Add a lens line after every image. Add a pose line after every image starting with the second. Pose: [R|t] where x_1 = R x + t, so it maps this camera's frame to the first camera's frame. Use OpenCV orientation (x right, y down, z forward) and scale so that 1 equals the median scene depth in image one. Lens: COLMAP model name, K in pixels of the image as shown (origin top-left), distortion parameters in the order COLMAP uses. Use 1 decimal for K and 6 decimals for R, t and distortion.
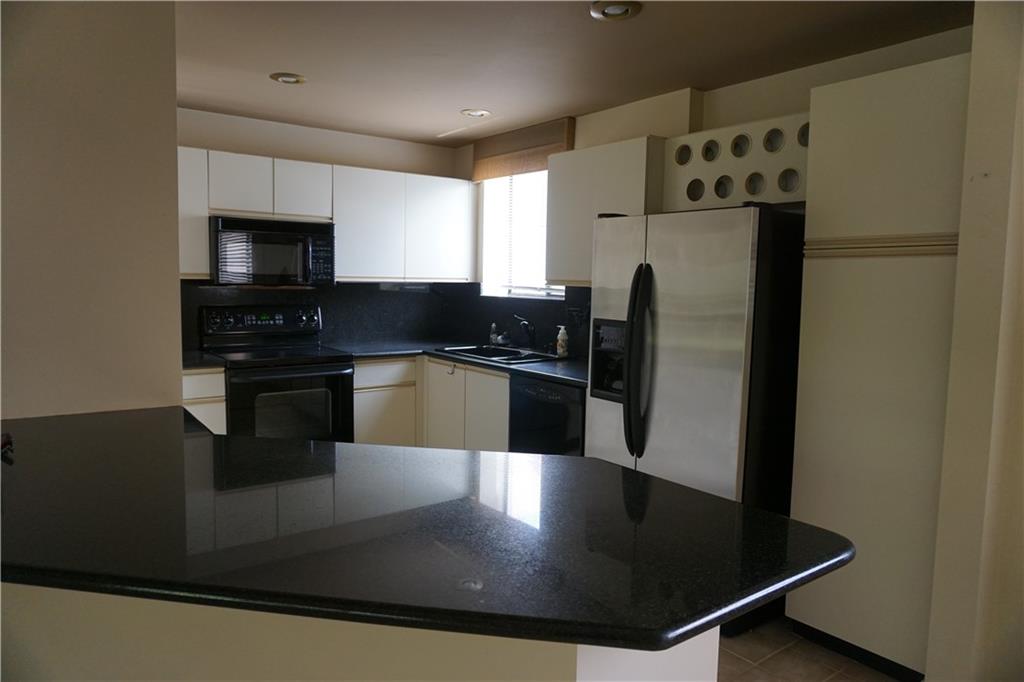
lens RADIAL K [[684.2, 0, 512.0], [0, 684.2, 341.0], [0, 0, 1]] dist [-0.027580, 0.006418]
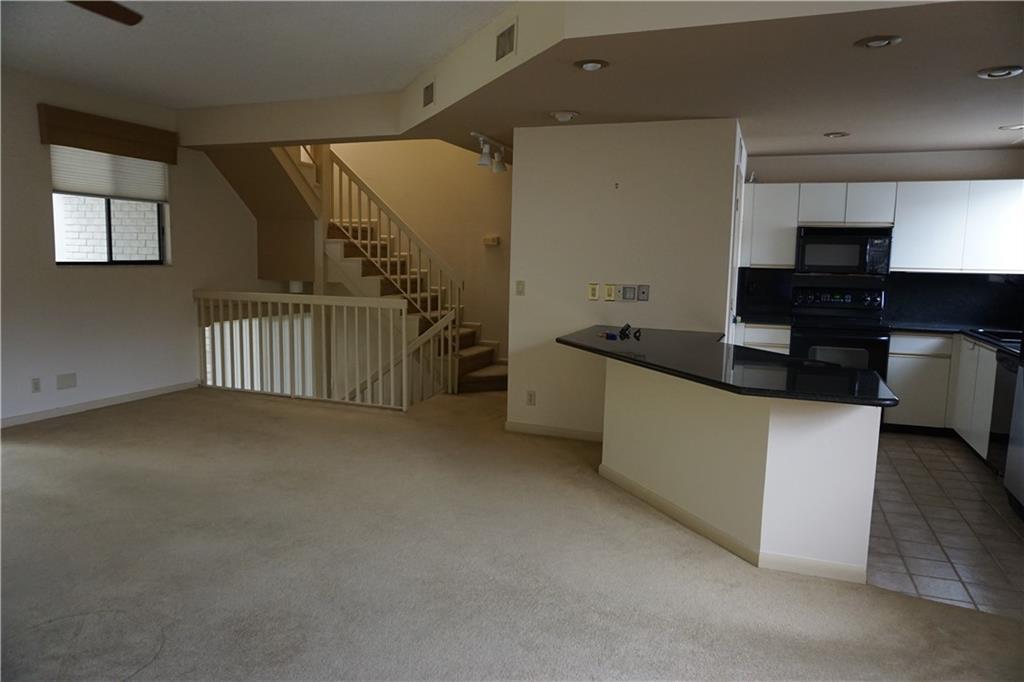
lens RADIAL K [[684.2, 0, 512.0], [0, 684.2, 341.0], [0, 0, 1]] dist [-0.027580, 0.006418]
pose [[0.532790, 0.095413, -0.840851, 0.474341], [-0.084325, 0.994664, 0.059435, 0.030173], [0.842035, 0.039239, 0.537993, -0.313359]]
